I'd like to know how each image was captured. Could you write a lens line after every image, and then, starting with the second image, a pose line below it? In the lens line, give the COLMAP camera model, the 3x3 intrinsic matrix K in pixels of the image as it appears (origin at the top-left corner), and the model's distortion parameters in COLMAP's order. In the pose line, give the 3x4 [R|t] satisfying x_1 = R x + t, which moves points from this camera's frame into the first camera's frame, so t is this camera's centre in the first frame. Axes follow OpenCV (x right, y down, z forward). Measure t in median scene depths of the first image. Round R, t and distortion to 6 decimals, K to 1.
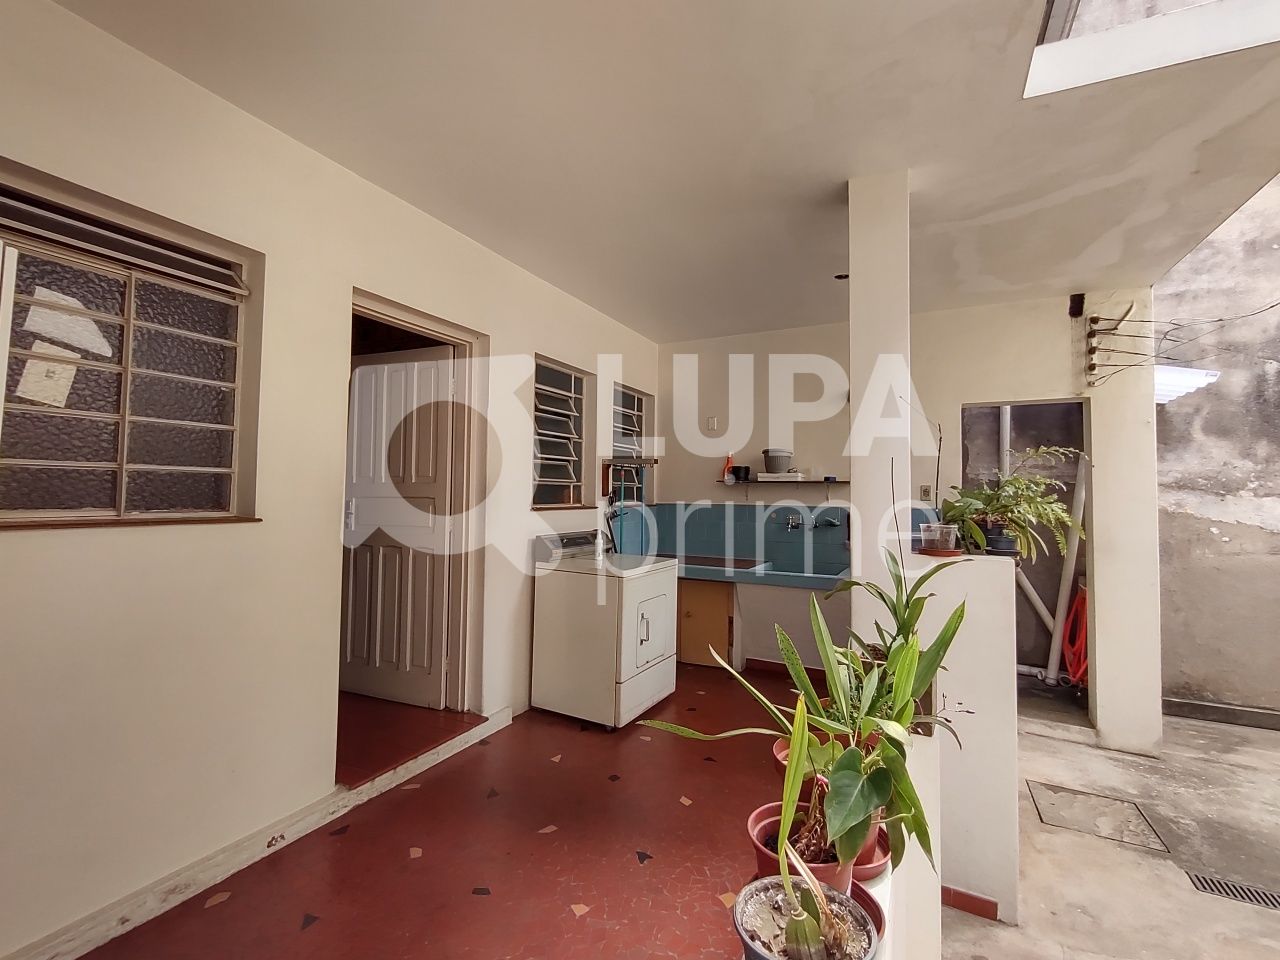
lens RADIAL K [[568.3, 0, 640.0], [0, 568.3, 480.0], [0, 0, 1]] dist [0.001494, 0.000168]
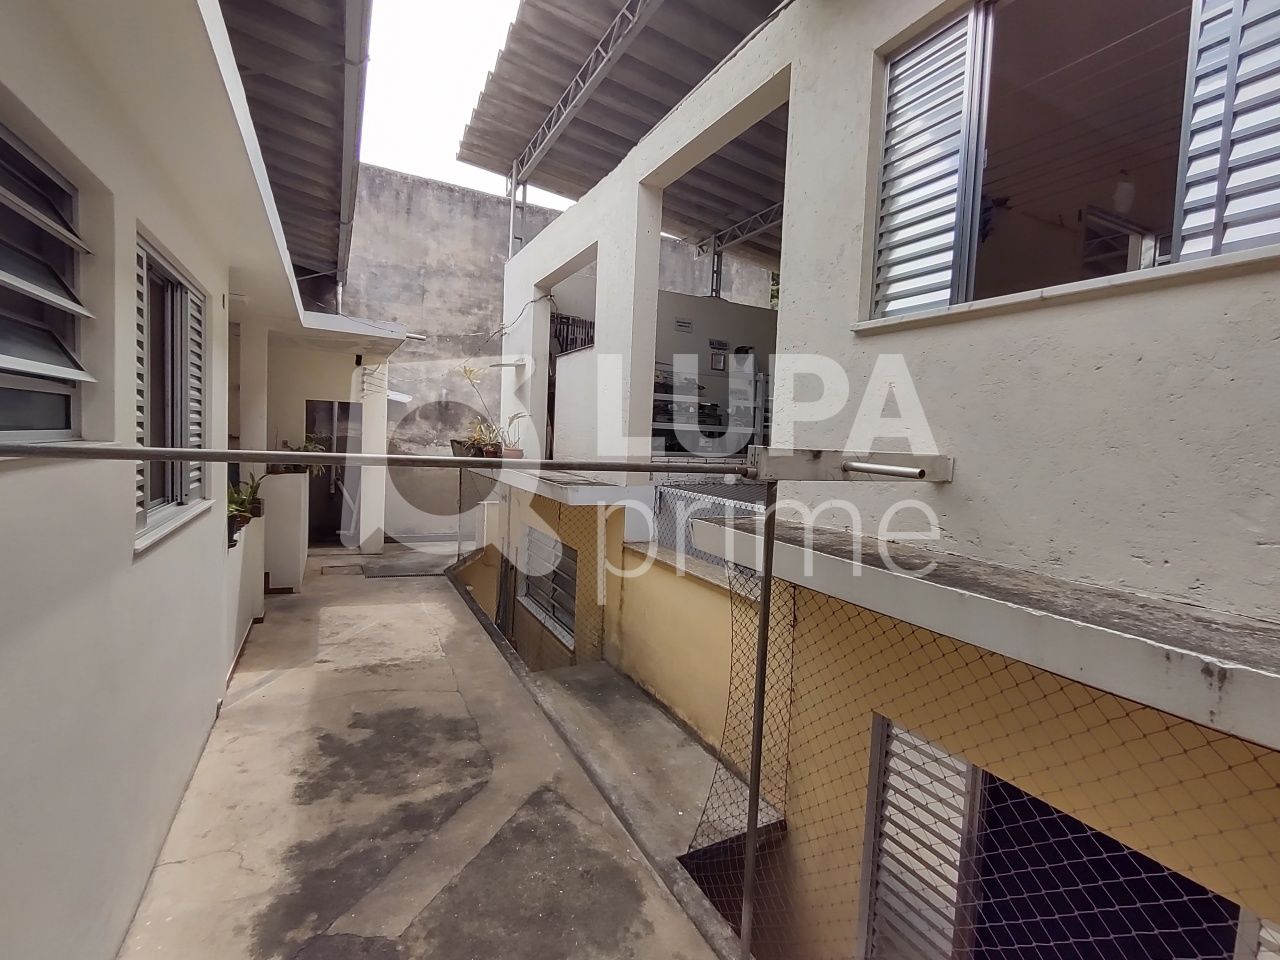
lens RADIAL K [[581.0, 0, 636.1], [0, 581.0, 466.4], [0, 0, 1]] dist [0.002986, 0.000577]
pose [[0.574978, -0.018412, 0.817961, -0.776908], [-0.063535, 0.995723, 0.067075, -0.191813], [-0.815698, -0.090535, 0.571349, -2.003989]]
